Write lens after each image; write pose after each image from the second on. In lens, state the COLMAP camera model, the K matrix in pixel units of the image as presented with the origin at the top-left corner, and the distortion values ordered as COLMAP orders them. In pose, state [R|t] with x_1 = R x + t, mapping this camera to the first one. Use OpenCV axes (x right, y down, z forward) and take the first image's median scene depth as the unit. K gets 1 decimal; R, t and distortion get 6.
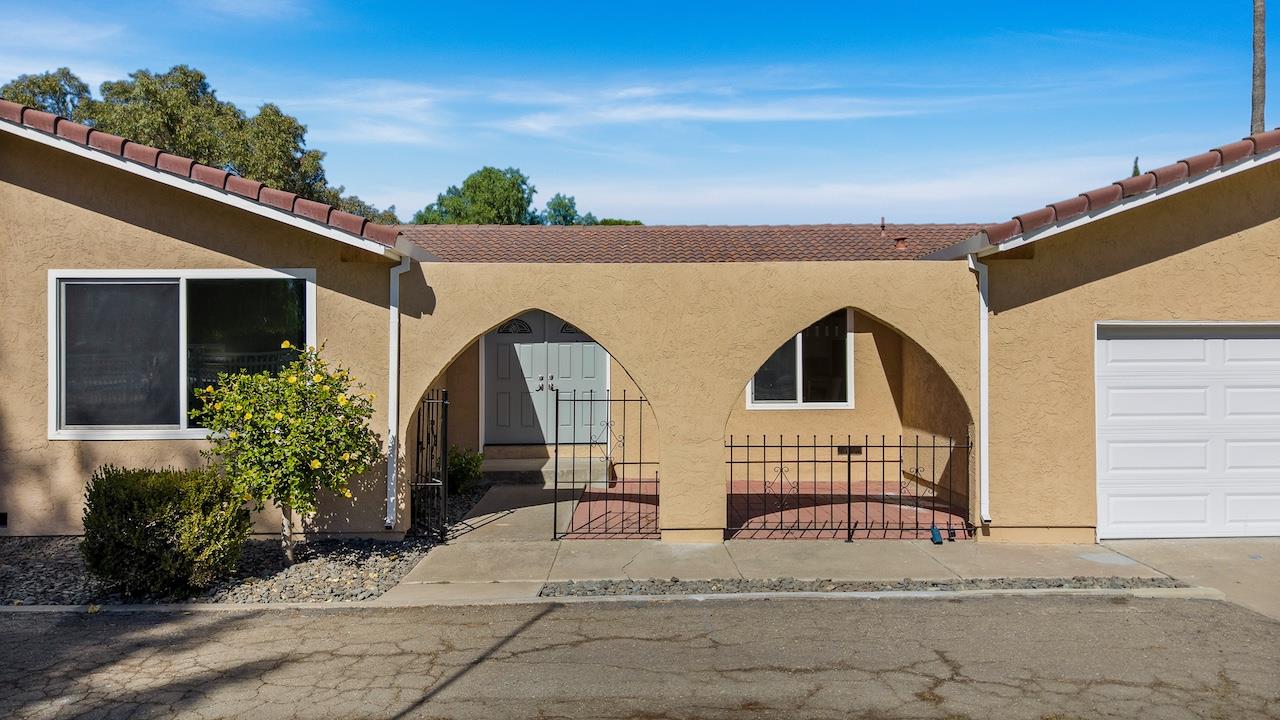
lens RADIAL K [[866.6, 0, 664.0], [0, 866.6, 370.0], [0, 0, 1]] dist [0.008467, 0.000766]
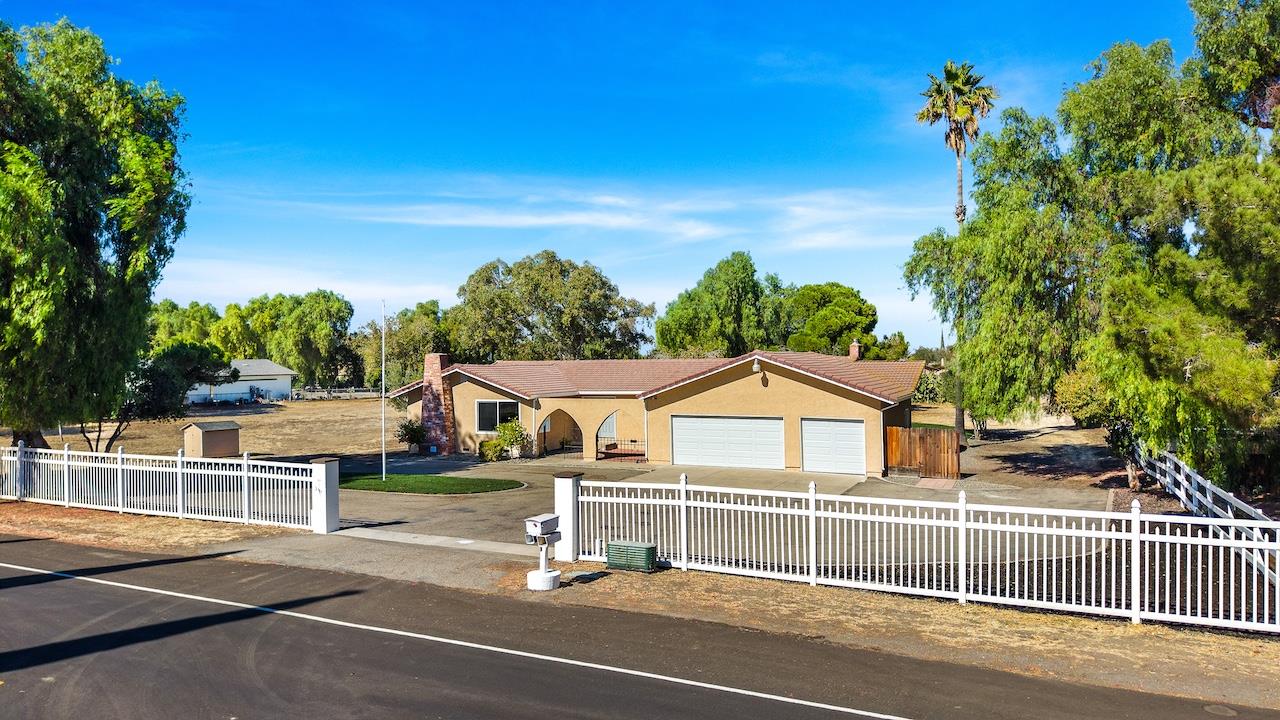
lens RADIAL K [[879.9, 0, 640.0], [0, 879.9, 360.0], [0, 0, 1]] dist [0.023371, -0.000300]
pose [[0.887060, -0.007977, -0.461585, 2.407046], [0.010384, 0.999943, 0.002674, -0.341515], [0.461537, -0.007165, 0.887092, -2.972691]]
